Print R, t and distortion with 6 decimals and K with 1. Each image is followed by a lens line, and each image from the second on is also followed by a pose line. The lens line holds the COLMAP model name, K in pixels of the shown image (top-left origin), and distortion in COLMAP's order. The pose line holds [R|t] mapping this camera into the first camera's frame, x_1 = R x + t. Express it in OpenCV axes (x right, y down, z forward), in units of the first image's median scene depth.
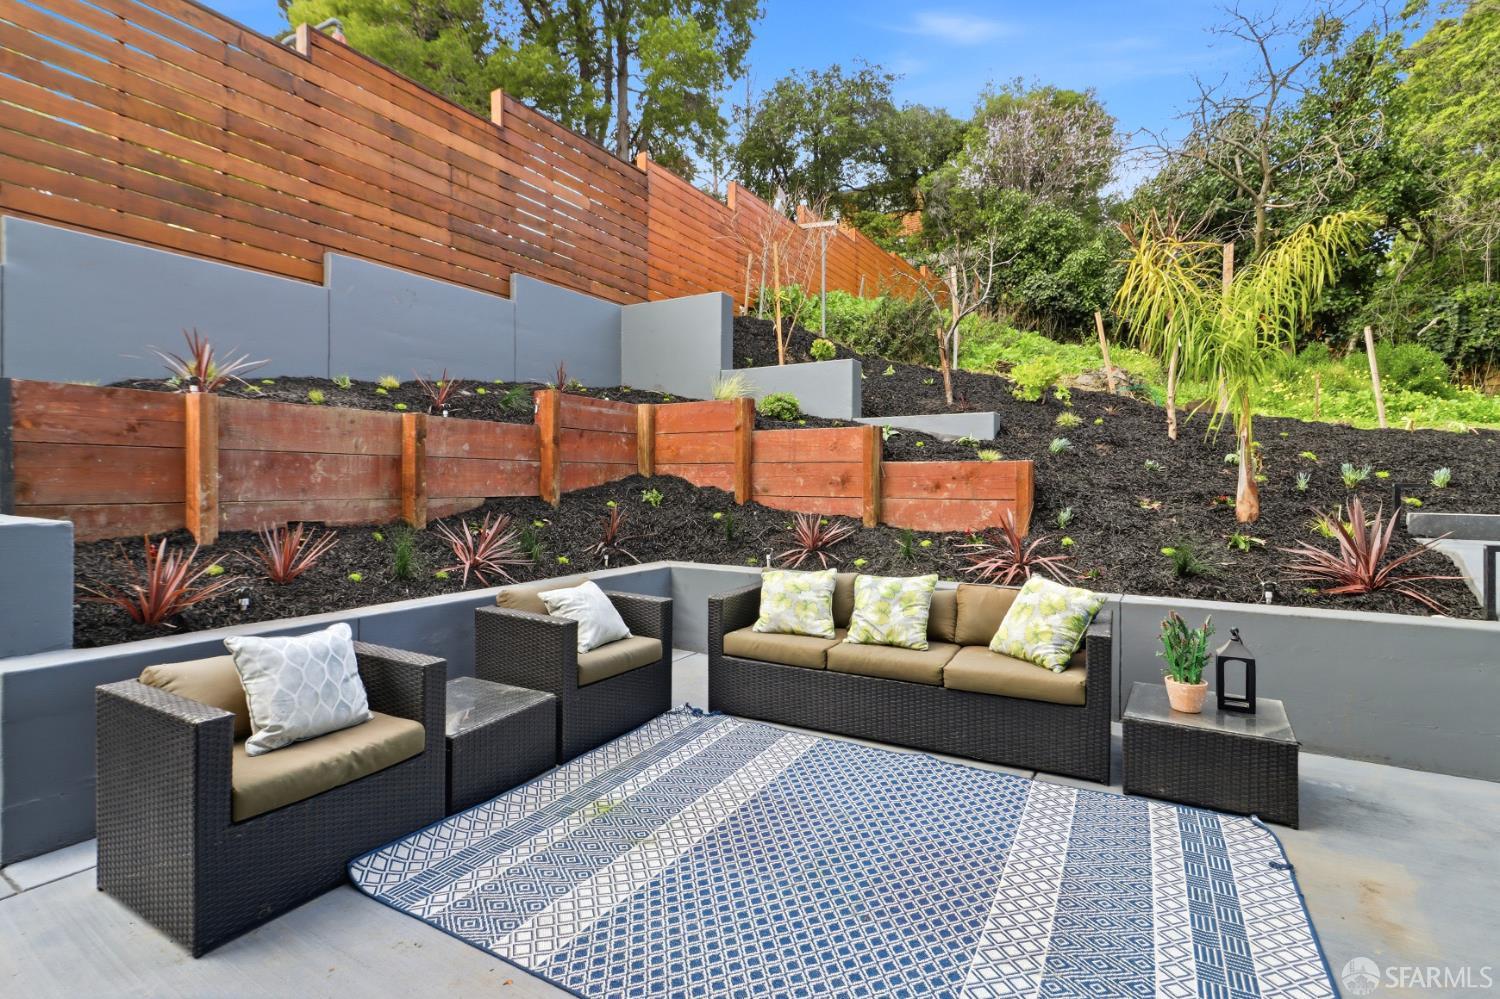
lens RADIAL K [[712.4, 0, 746.0], [0, 712.4, 484.2], [0, 0, 1]] dist [0.000972, 0.000132]
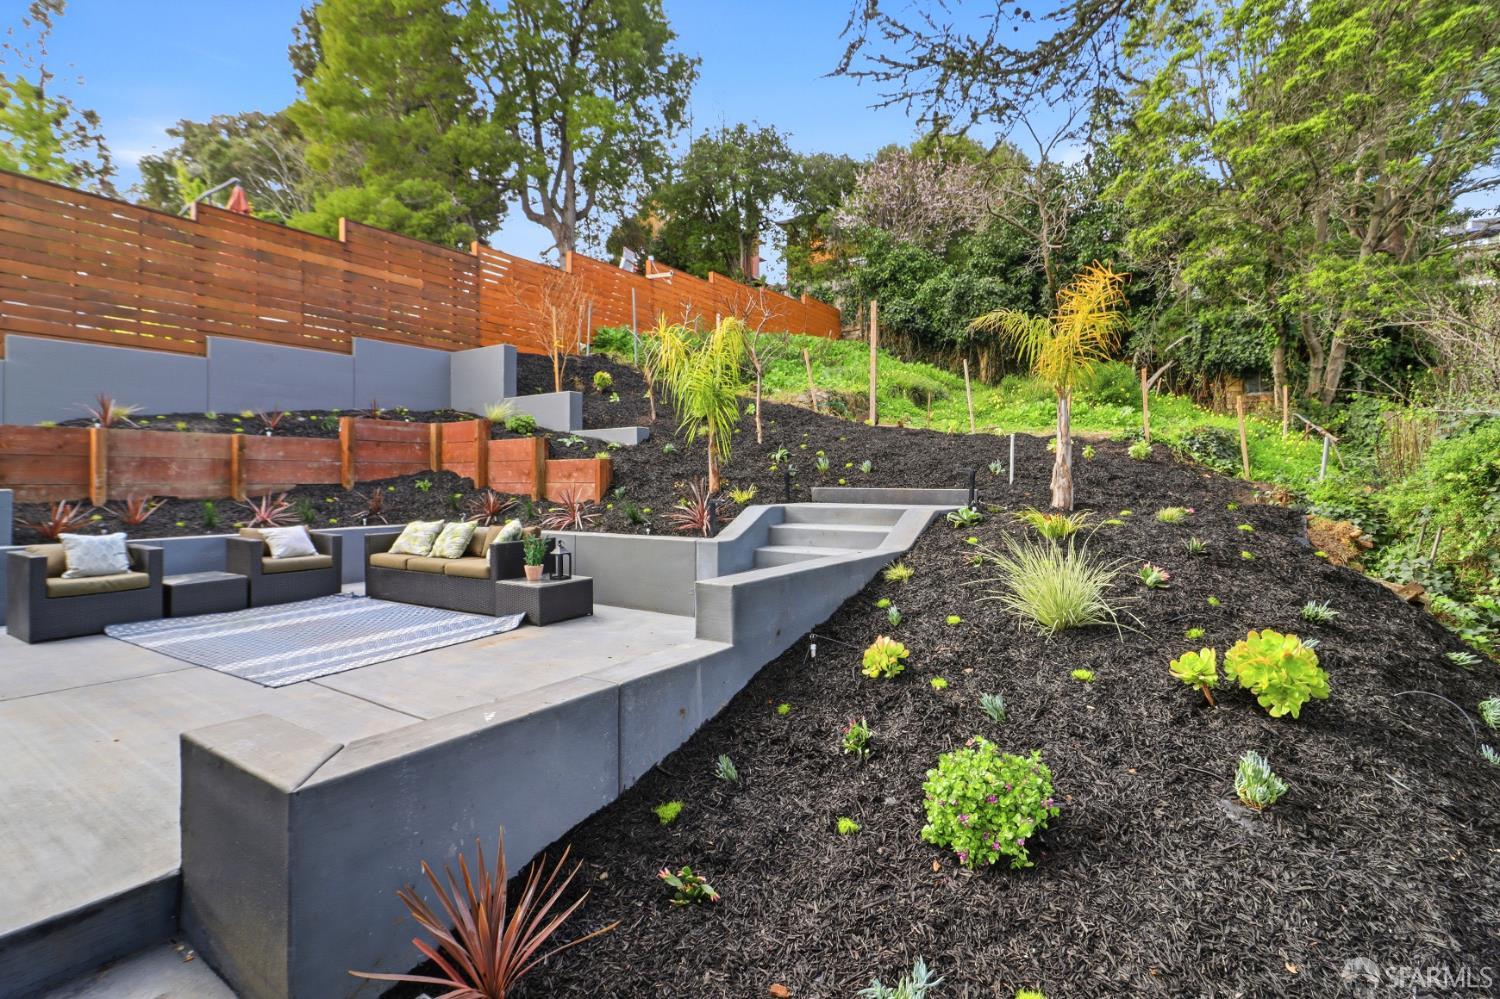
lens RADIAL K [[704.8, 0, 754.6], [0, 704.8, 467.4], [0, 0, 1]] dist [0.000915, -0.000187]
pose [[0.998474, -0.009516, -0.054406, 0.781302], [0.008204, 0.999671, -0.024282, 0.028331], [0.054619, 0.023799, 0.998224, -0.565450]]
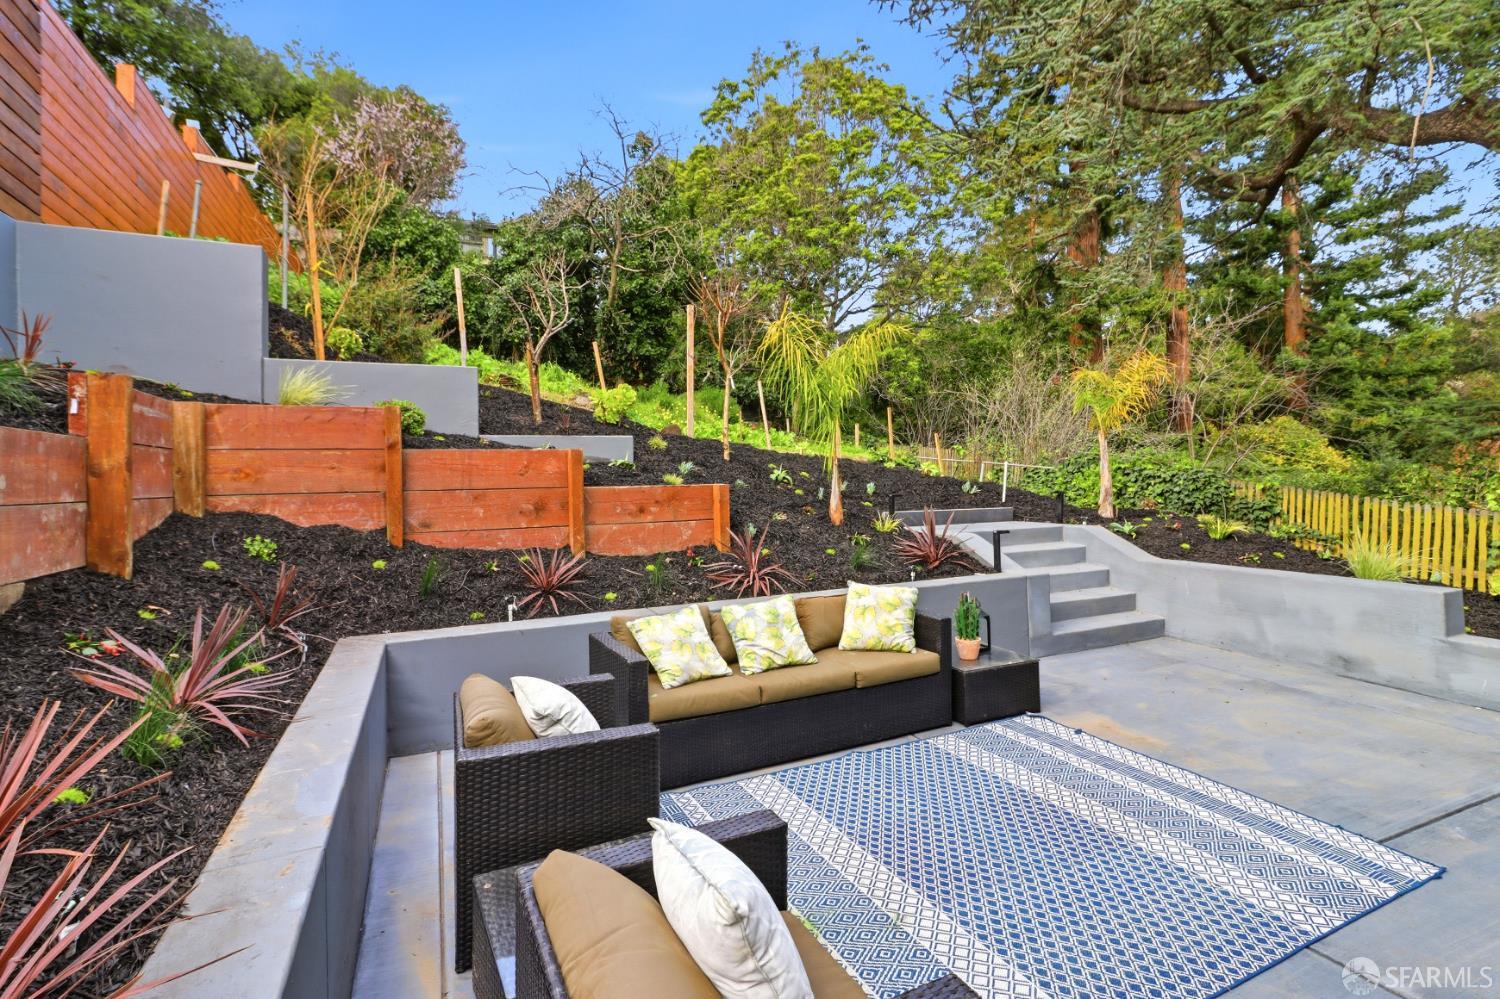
lens RADIAL K [[712.8, 0, 756.4], [0, 712.8, 465.4], [0, 0, 1]] dist [0.003173, 0.000209]
pose [[0.573633, -0.002692, 0.819108, -0.415826], [0.026631, 0.999527, -0.015365, -0.036446], [-0.818679, 0.030627, 0.573434, 0.241844]]
